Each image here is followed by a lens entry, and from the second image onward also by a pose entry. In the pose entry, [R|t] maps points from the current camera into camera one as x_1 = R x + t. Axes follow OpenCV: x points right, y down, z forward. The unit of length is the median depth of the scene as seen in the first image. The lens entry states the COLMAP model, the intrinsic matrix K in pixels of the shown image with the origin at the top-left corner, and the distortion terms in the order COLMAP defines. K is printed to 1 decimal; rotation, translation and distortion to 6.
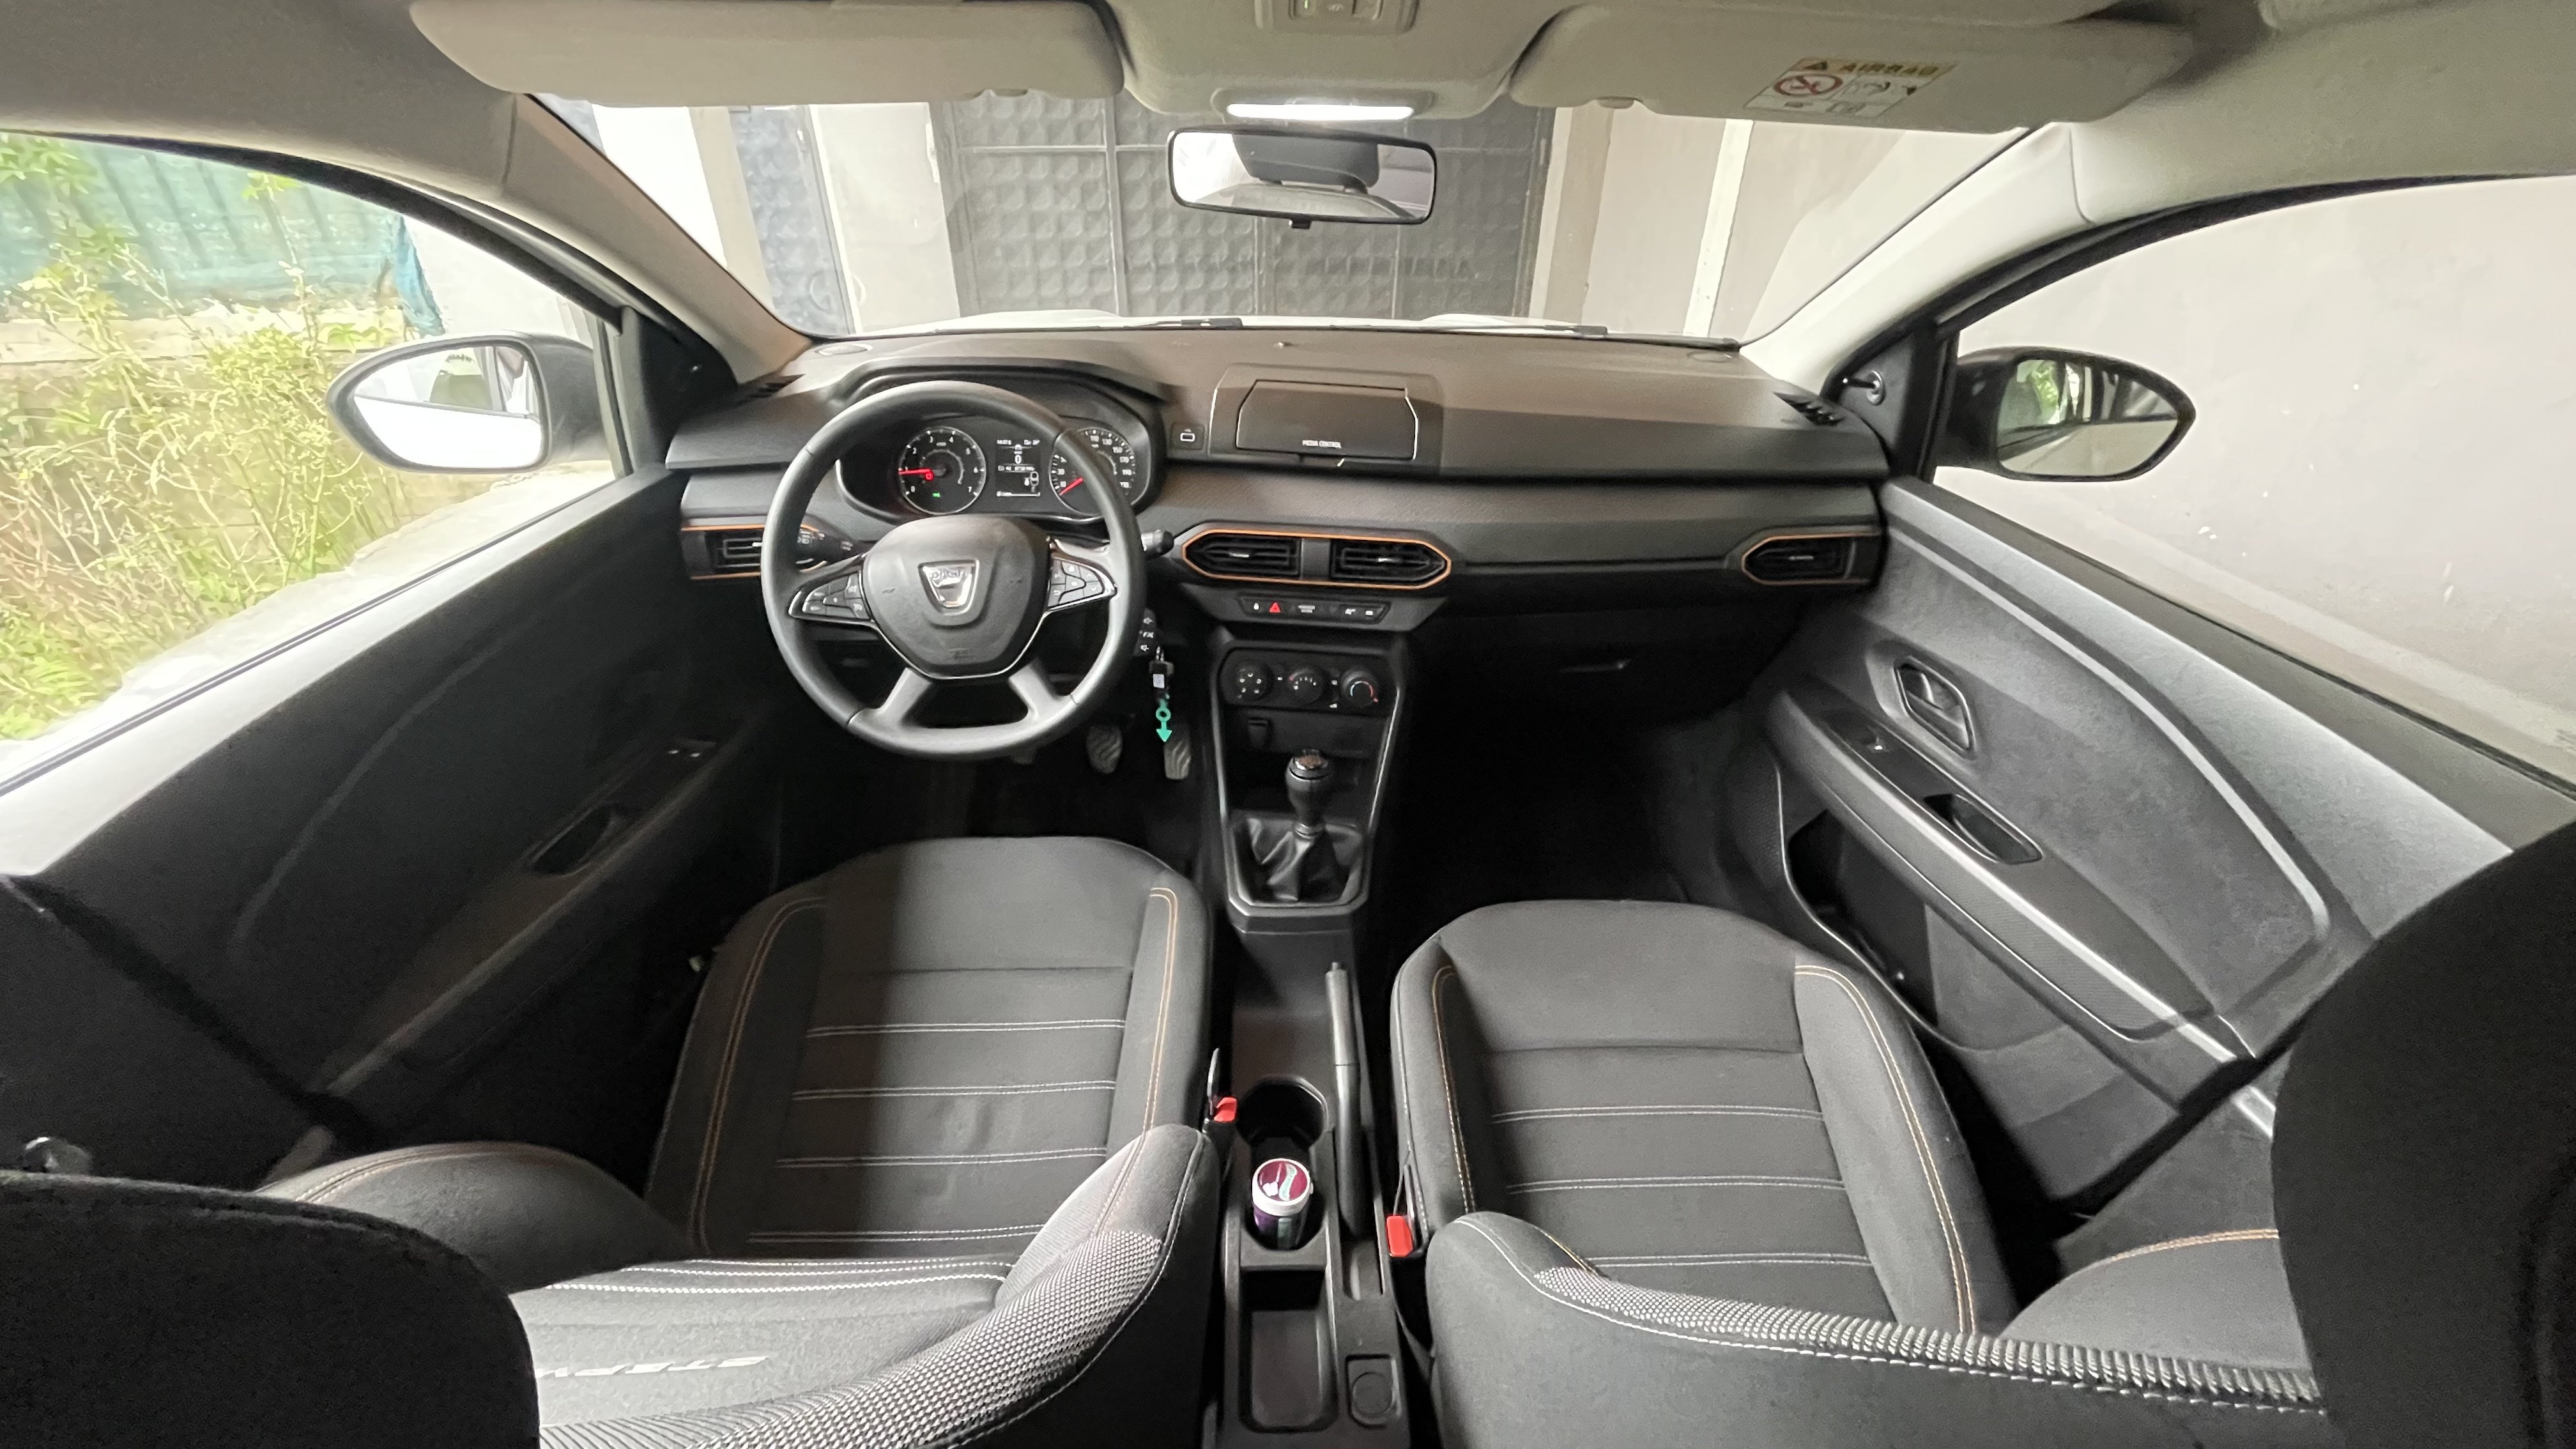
lens RADIAL K [[1056.3, 0, 1316.6], [0, 1056.3, 749.2], [0, 0, 1]] dist [0.002186, 0.001159]
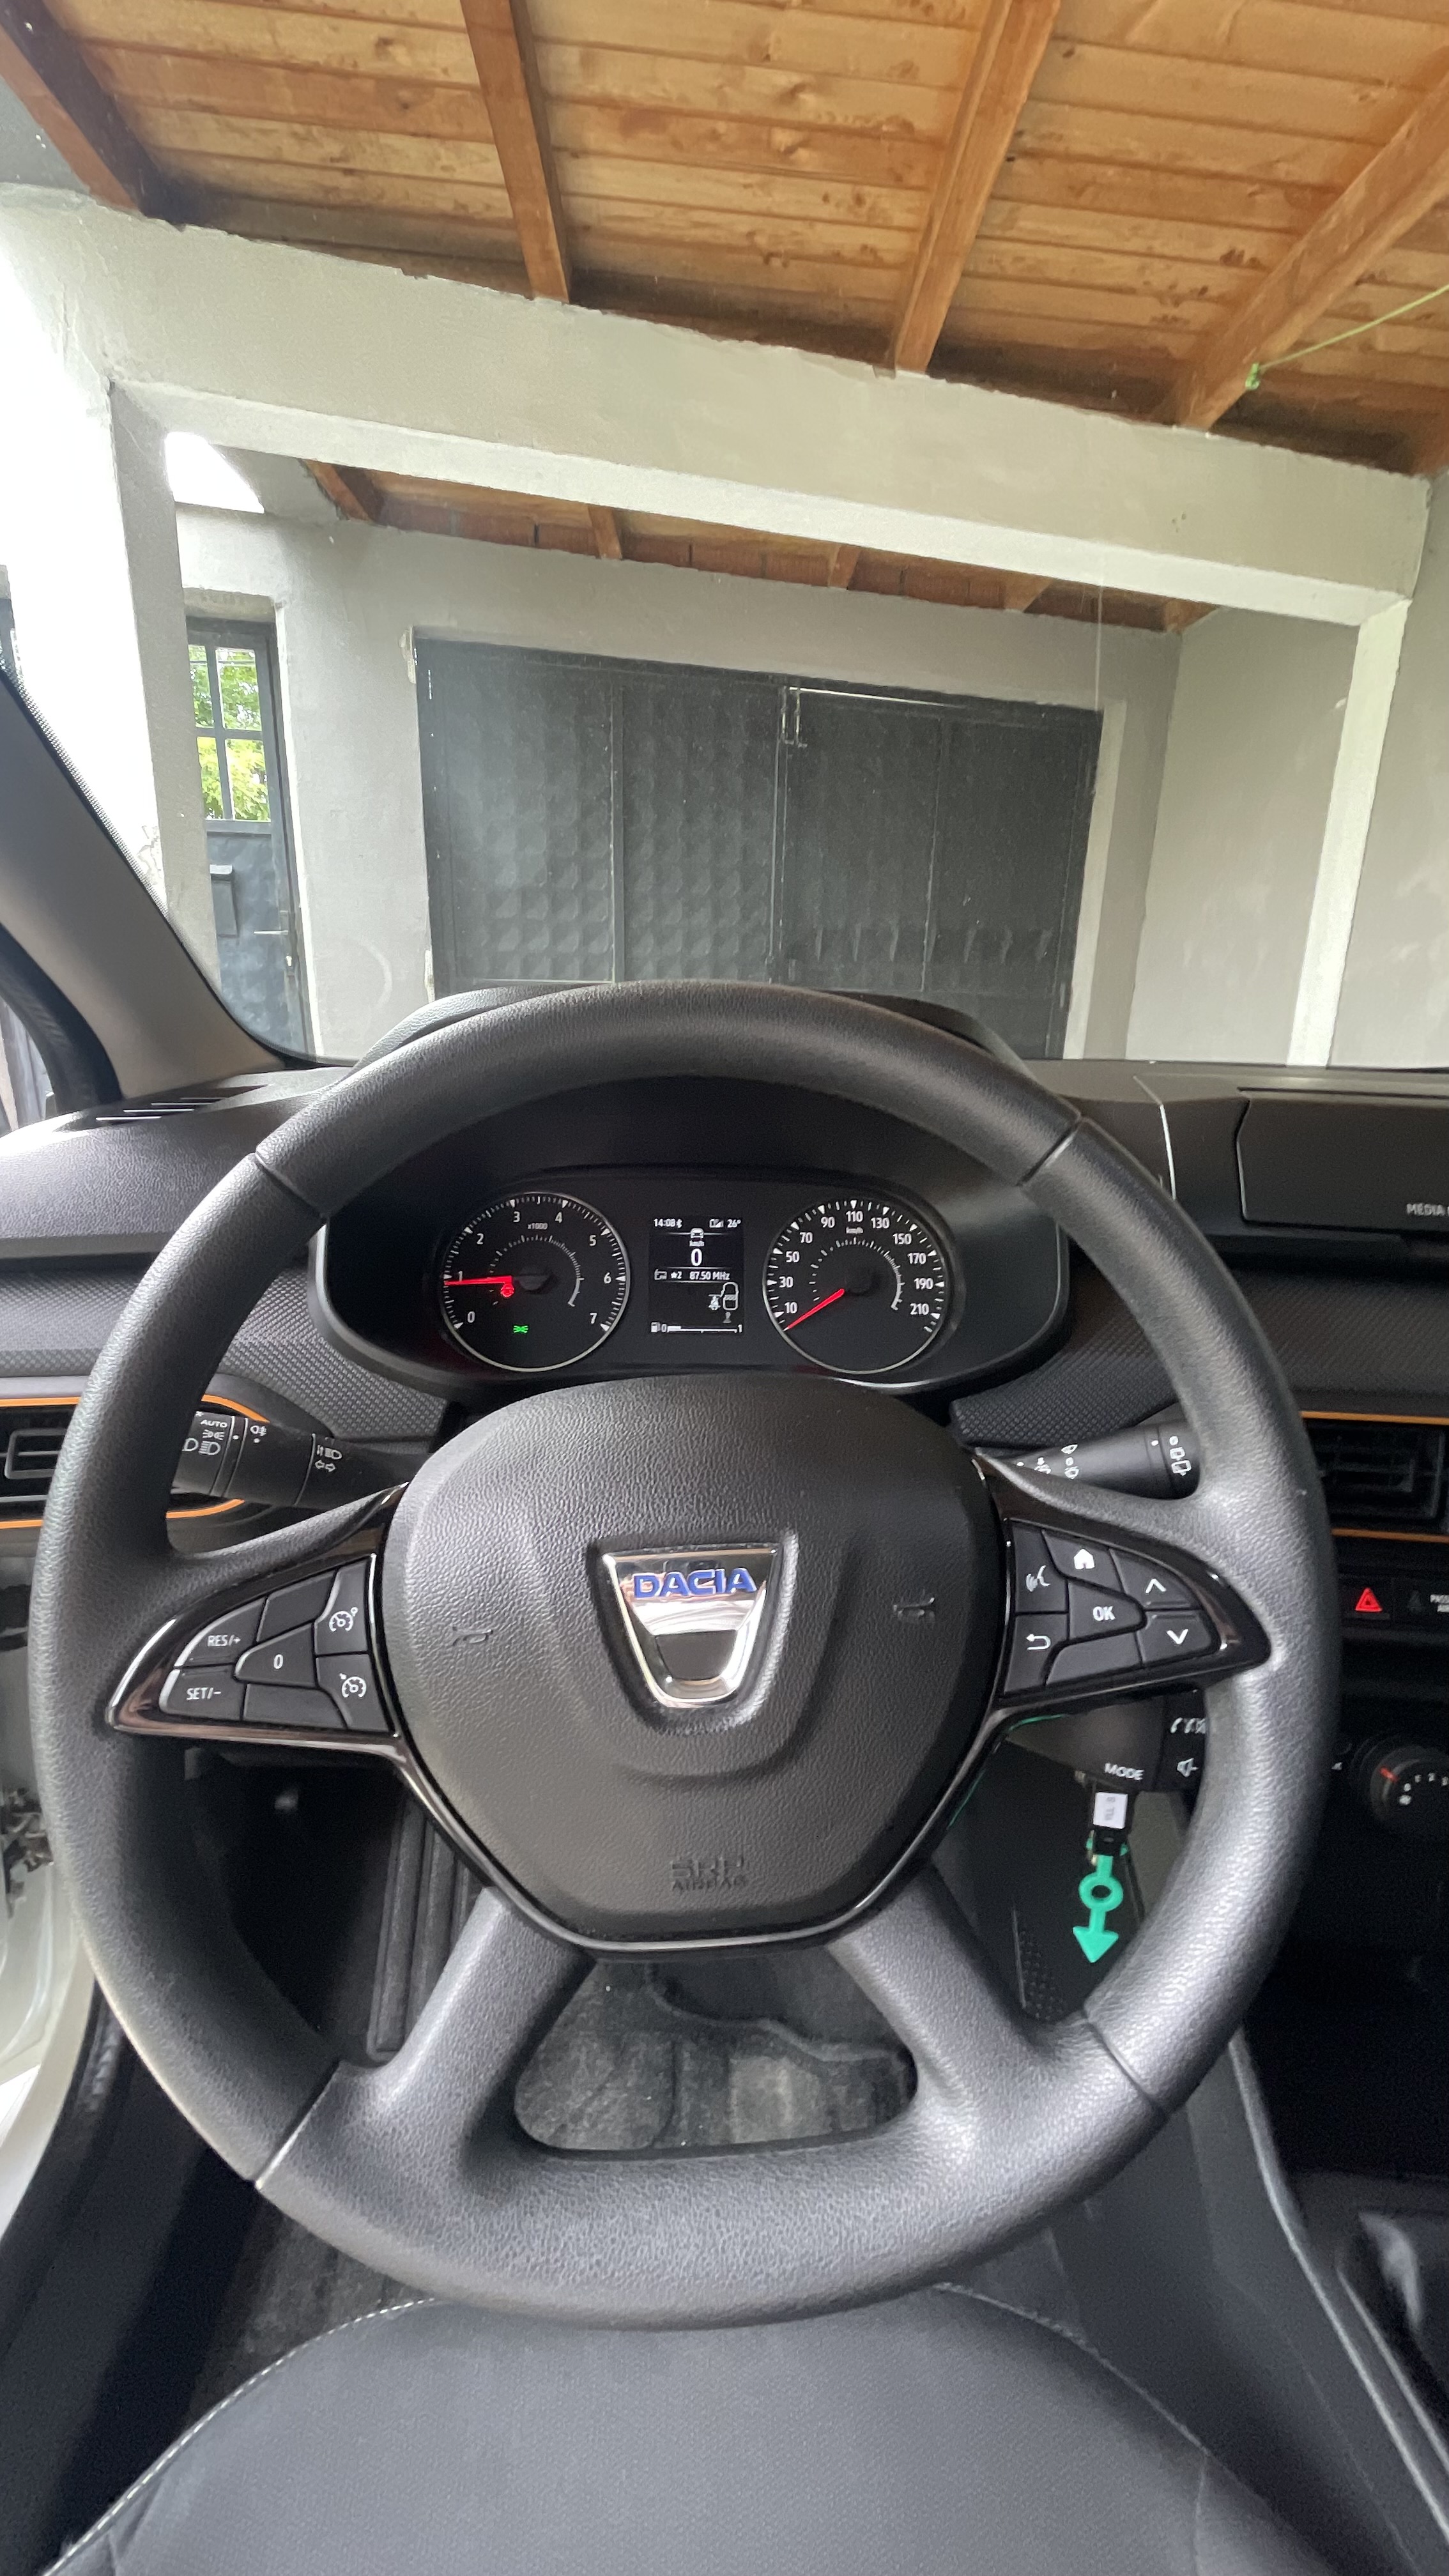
lens RADIAL K [[1056.3, 0, 730.2], [0, 1056.3, 1281.2], [0, 0, 1]] dist [0.002186, 0.001159]
pose [[0.999979, -0.000761, -0.006483, -0.276442], [-0.001198, 0.954916, -0.296873, -0.130094], [0.006417, 0.296874, 0.954895, 0.579462]]
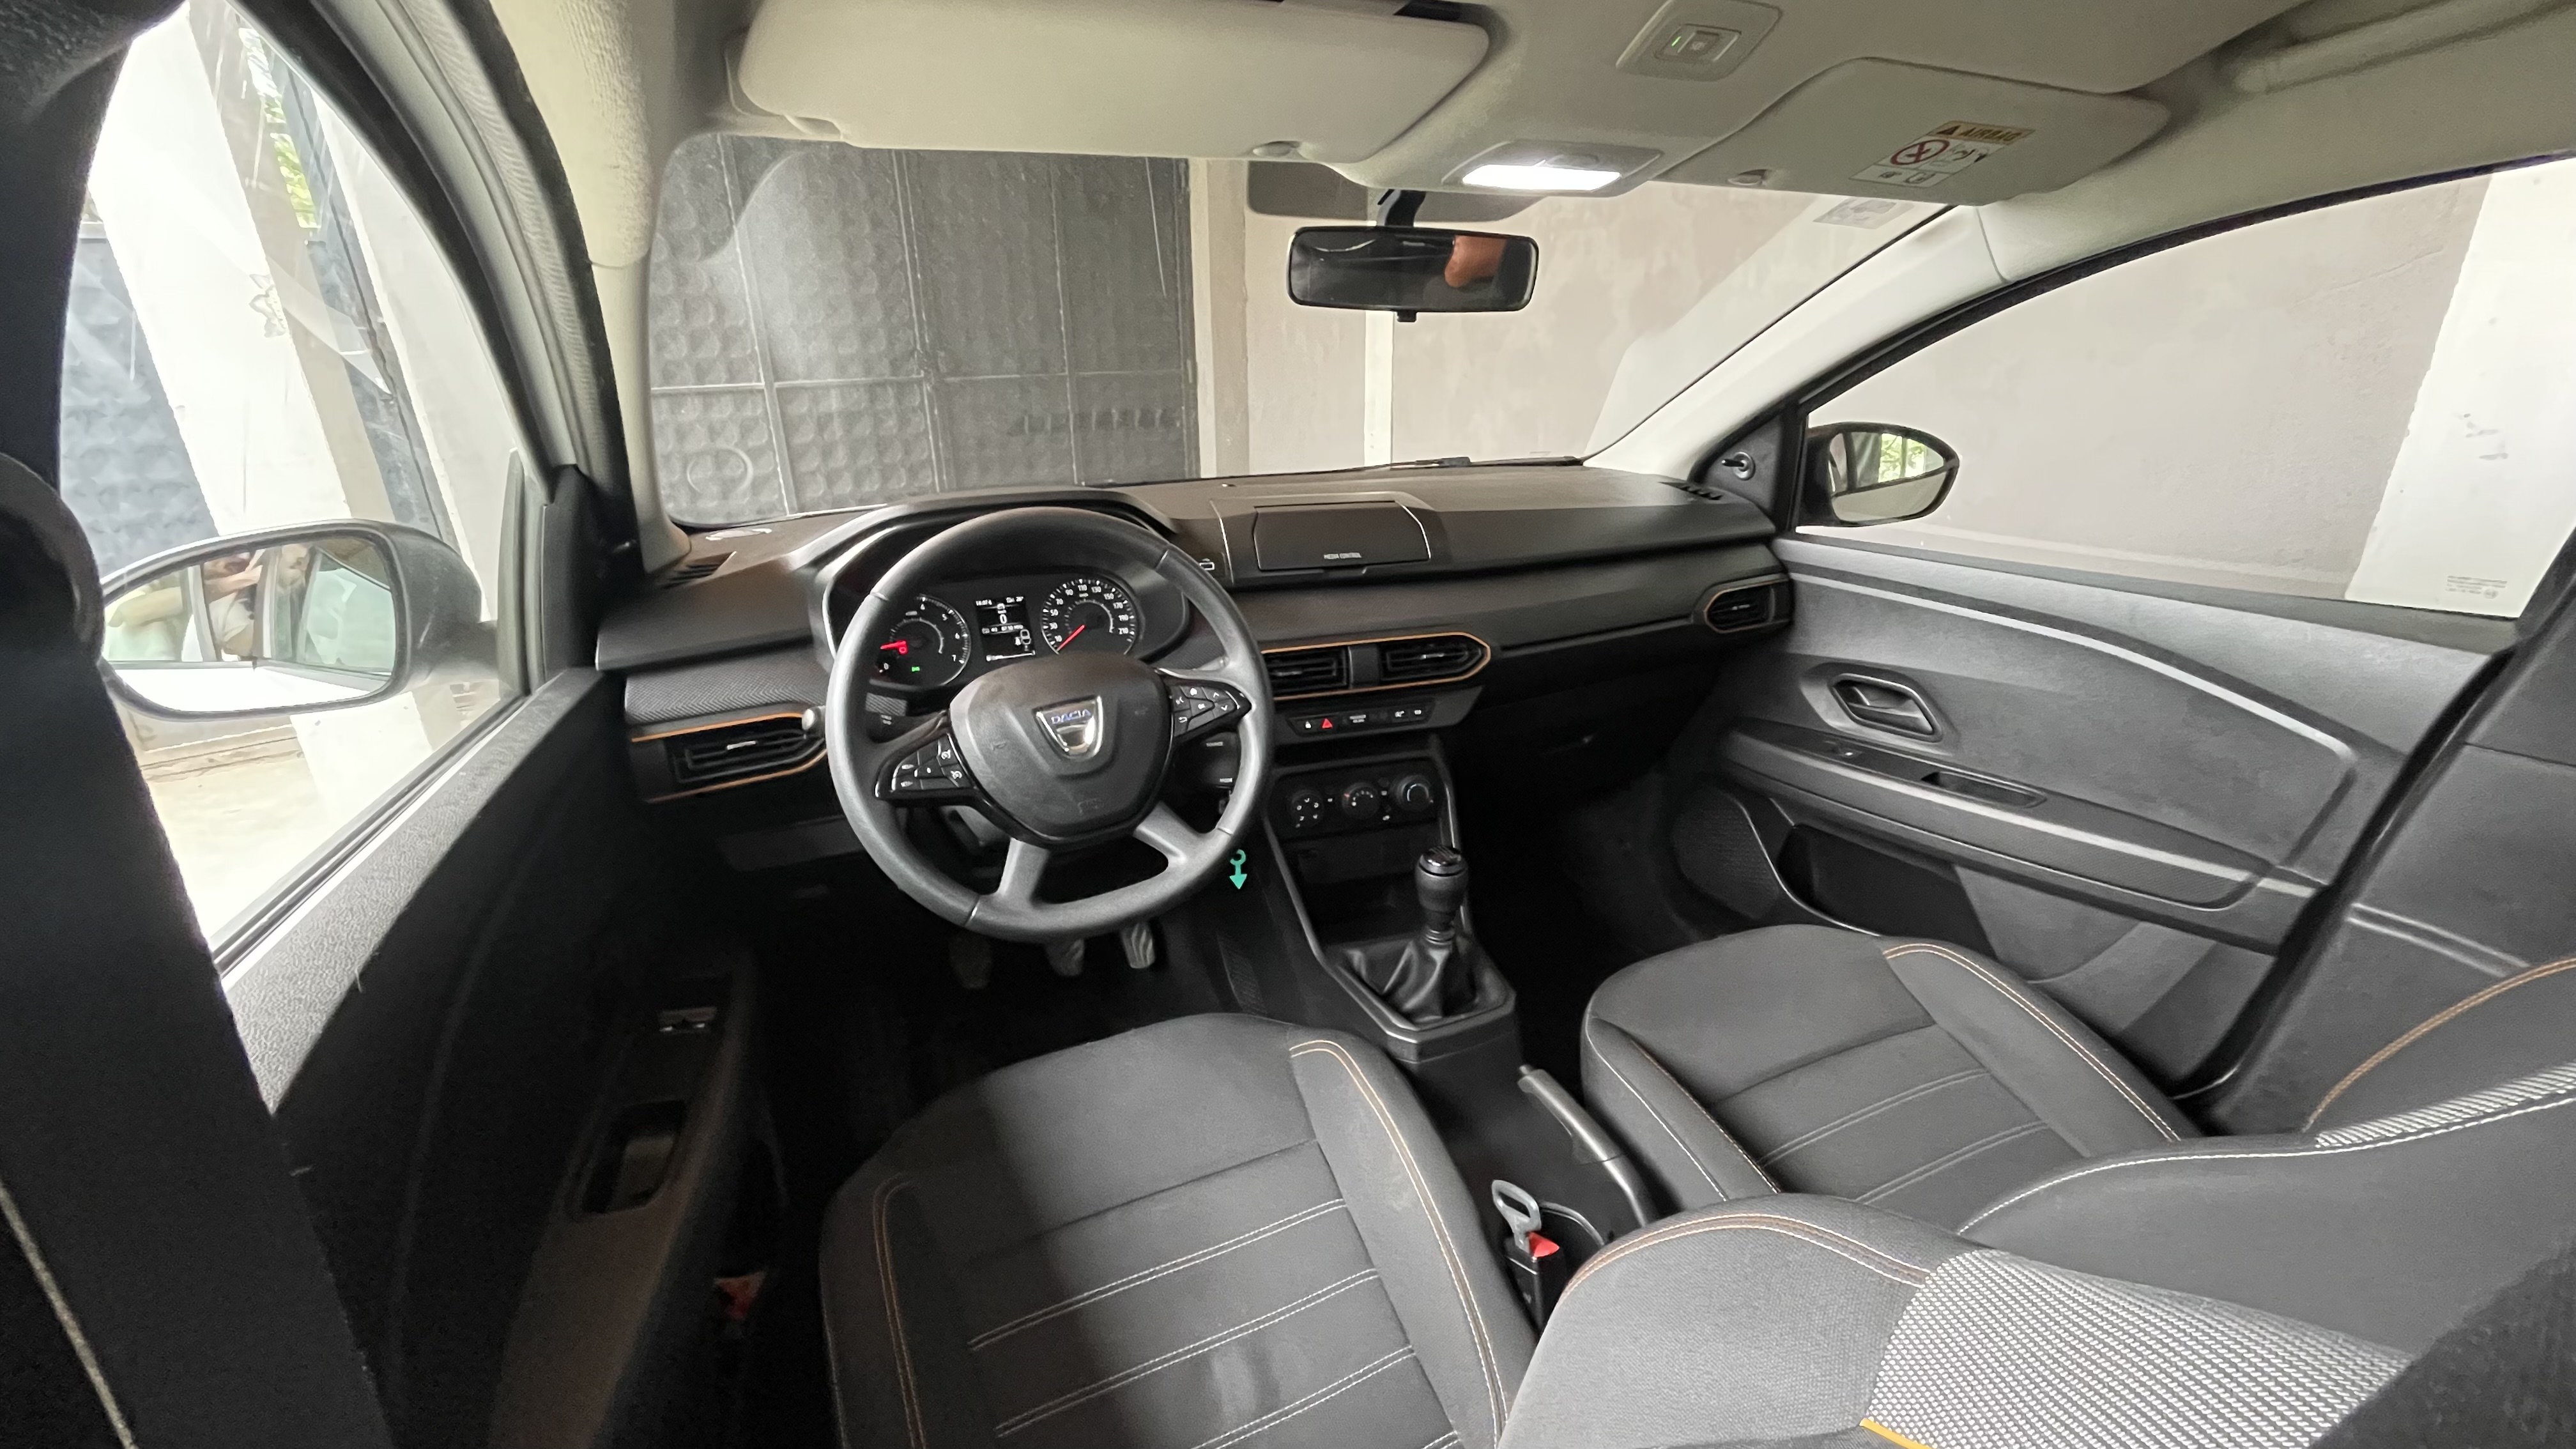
lens RADIAL K [[1056.3, 0, 1320.7], [0, 1056.3, 741.5], [0, 0, 1]] dist [0.002186, 0.001159]
pose [[0.921662, -0.169715, 0.348907, -0.381045], [0.237149, 0.958142, -0.160387, 0.033671], [-0.307082, 0.230566, 0.923331, 0.121499]]
